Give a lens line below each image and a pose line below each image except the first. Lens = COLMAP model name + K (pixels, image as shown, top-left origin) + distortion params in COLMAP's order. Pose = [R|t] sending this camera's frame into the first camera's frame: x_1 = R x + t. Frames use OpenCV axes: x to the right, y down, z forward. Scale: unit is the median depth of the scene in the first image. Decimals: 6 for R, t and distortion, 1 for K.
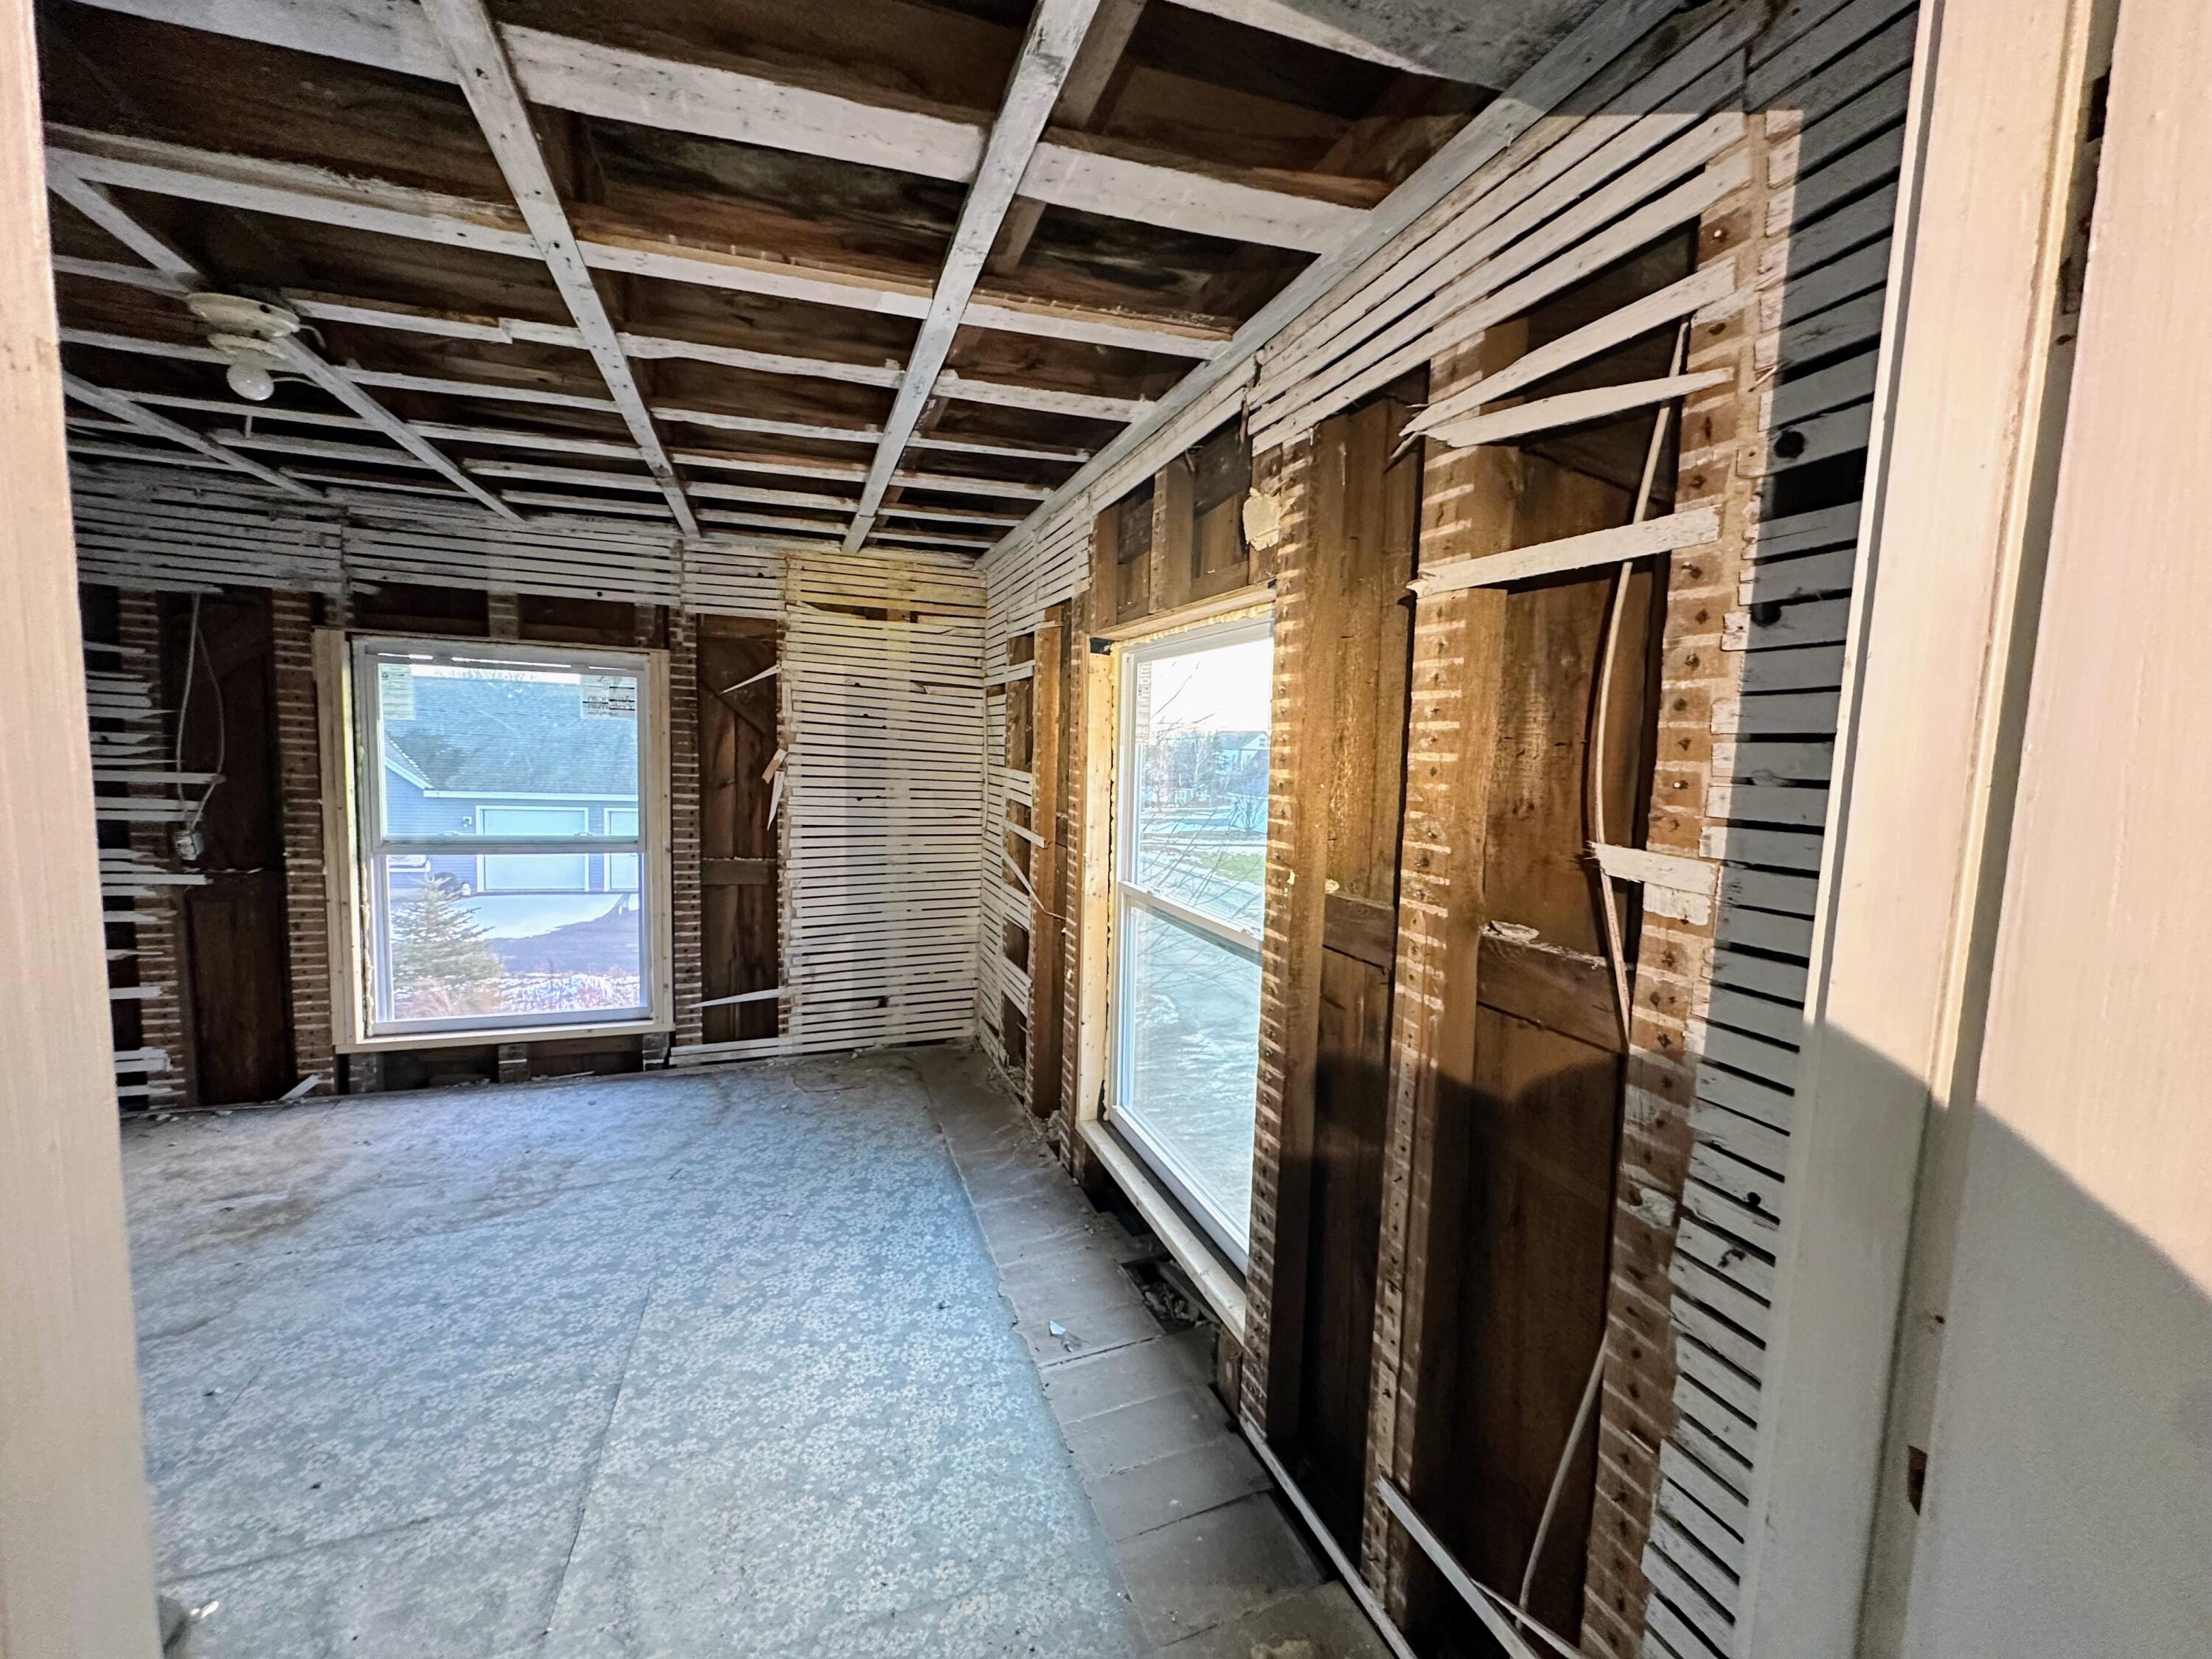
lens RADIAL K [[874.8, 0, 1110.6], [0, 874.8, 825.6], [0, 0, 1]] dist [0.000571, 0.000080]
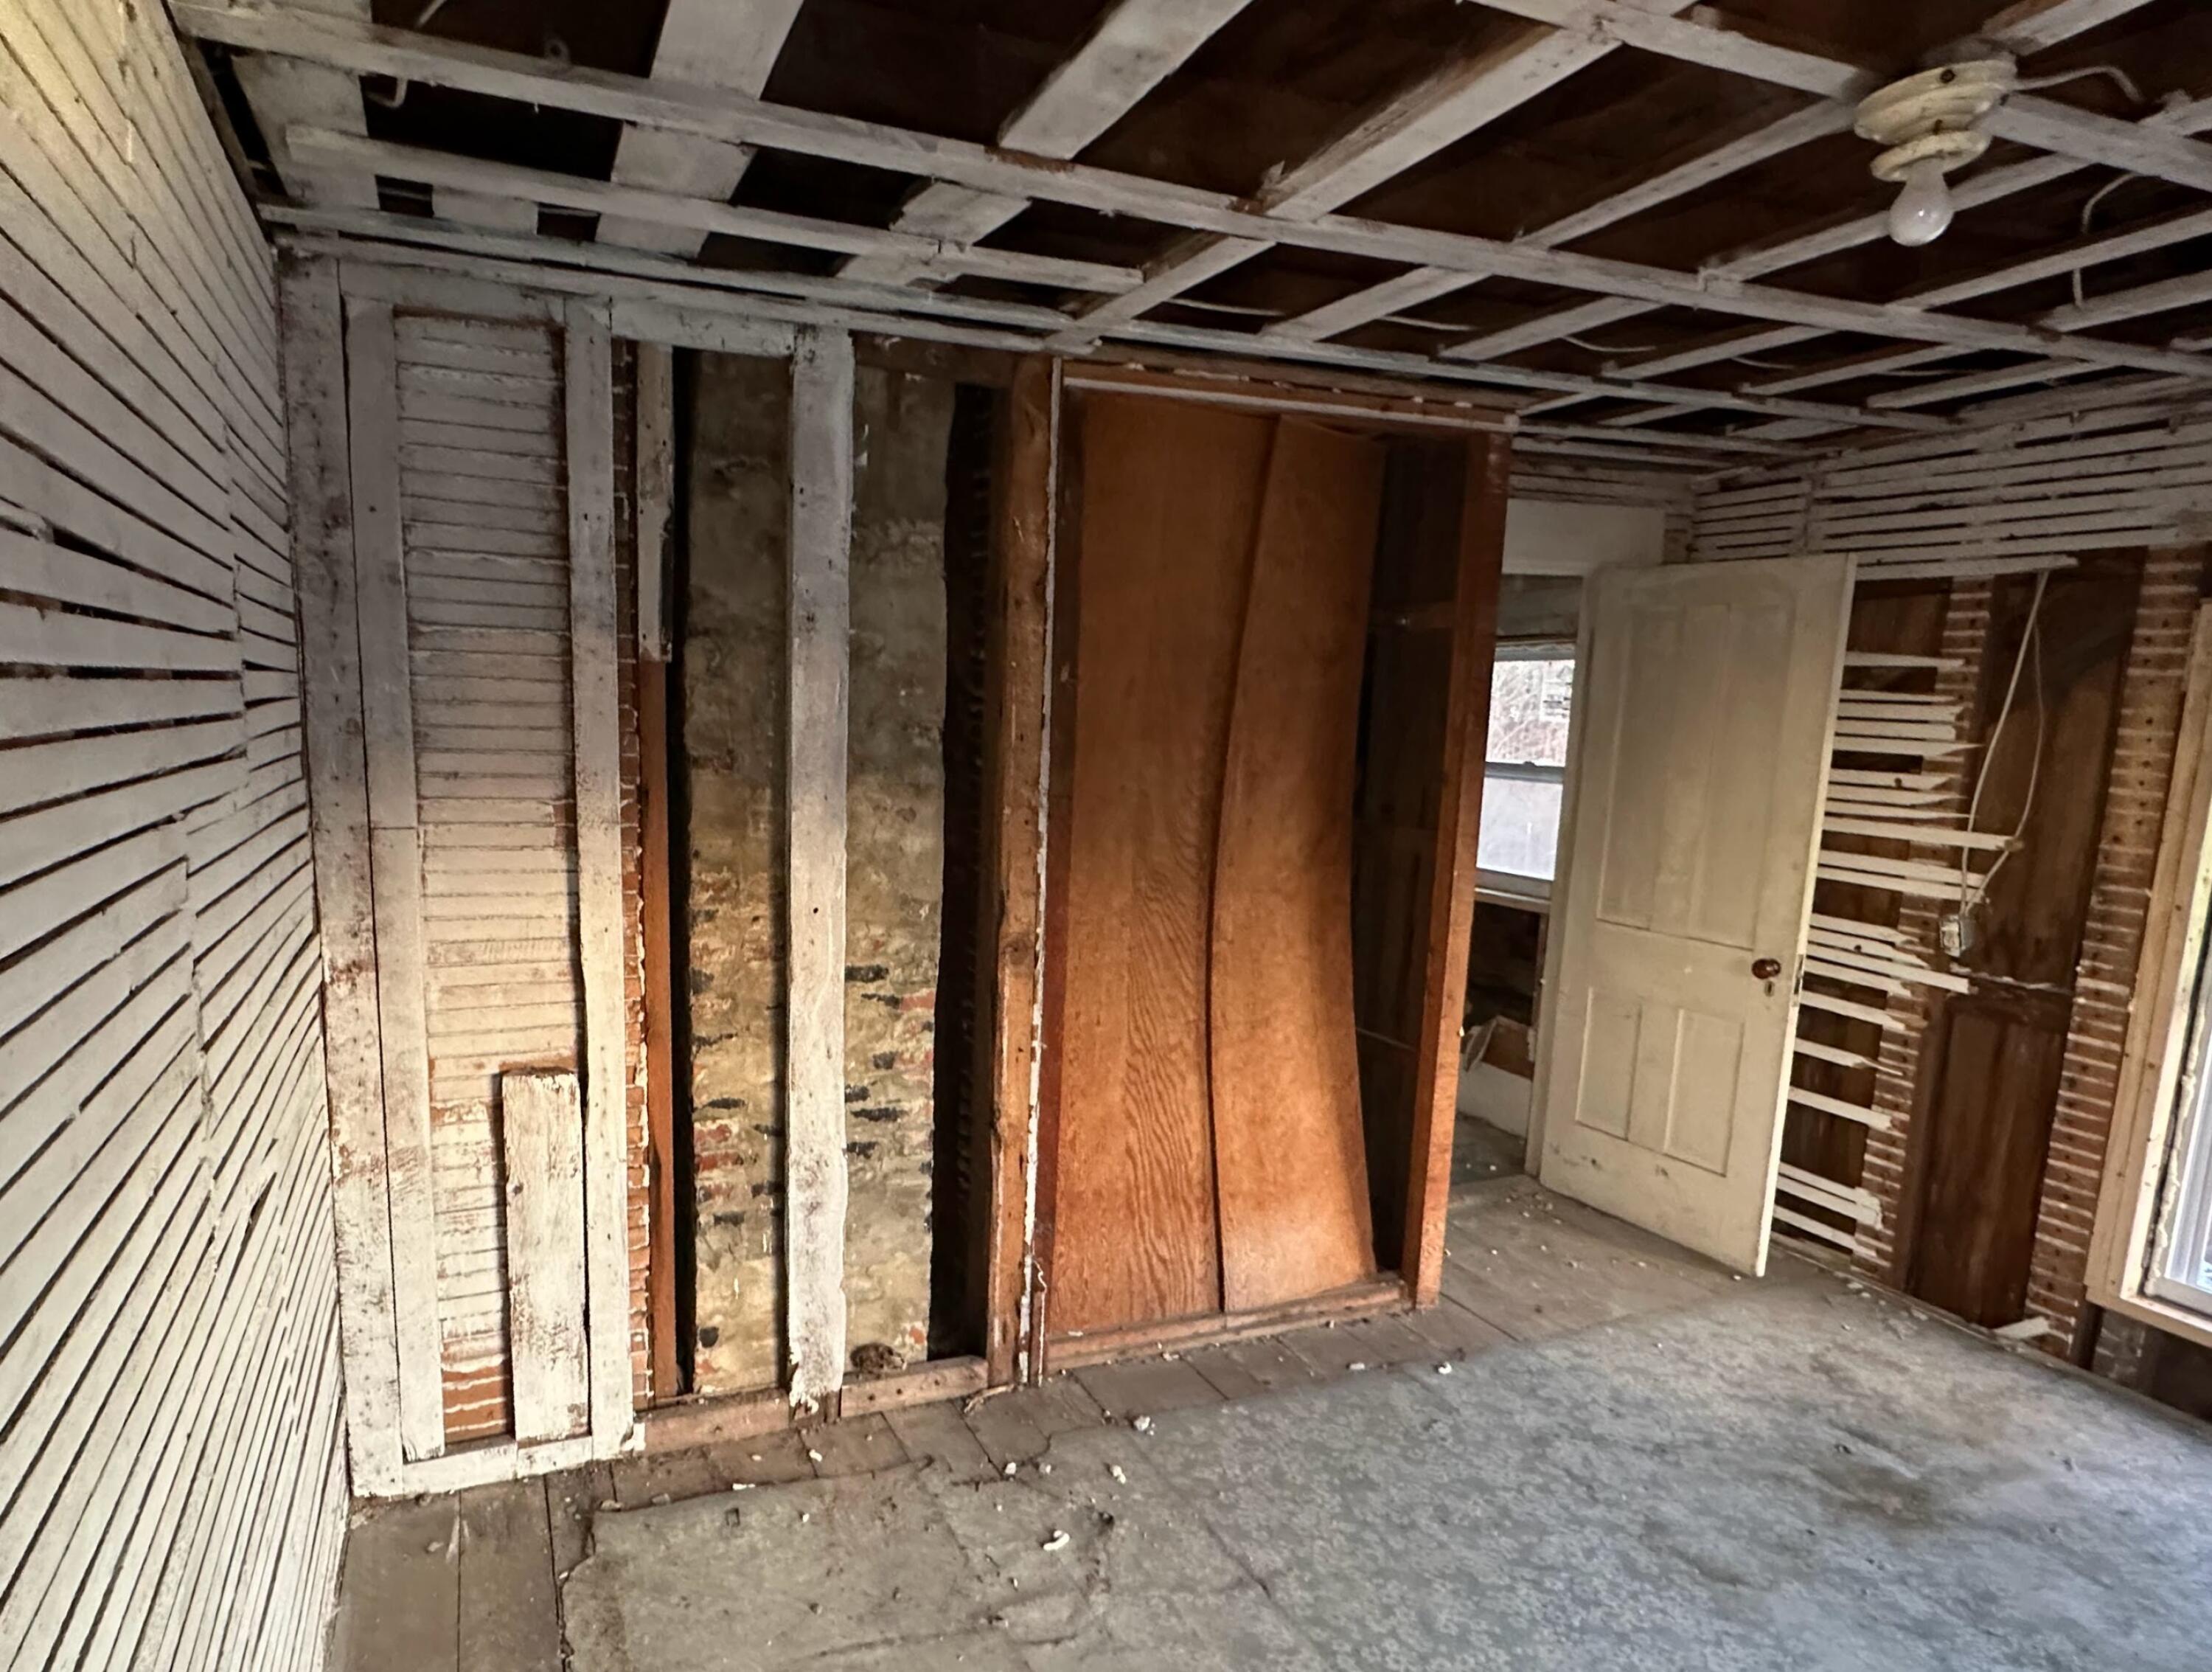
lens RADIAL K [[1305.9, 0, 987.0], [0, 1305.9, 918.9], [0, 0, 1]] dist [-0.001316, -0.000610]
pose [[0.005106, 0.126011, -0.992016, -0.012386], [-0.114599, 0.985567, 0.124602, -0.031627], [0.993399, 0.113048, 0.019473, 0.196706]]
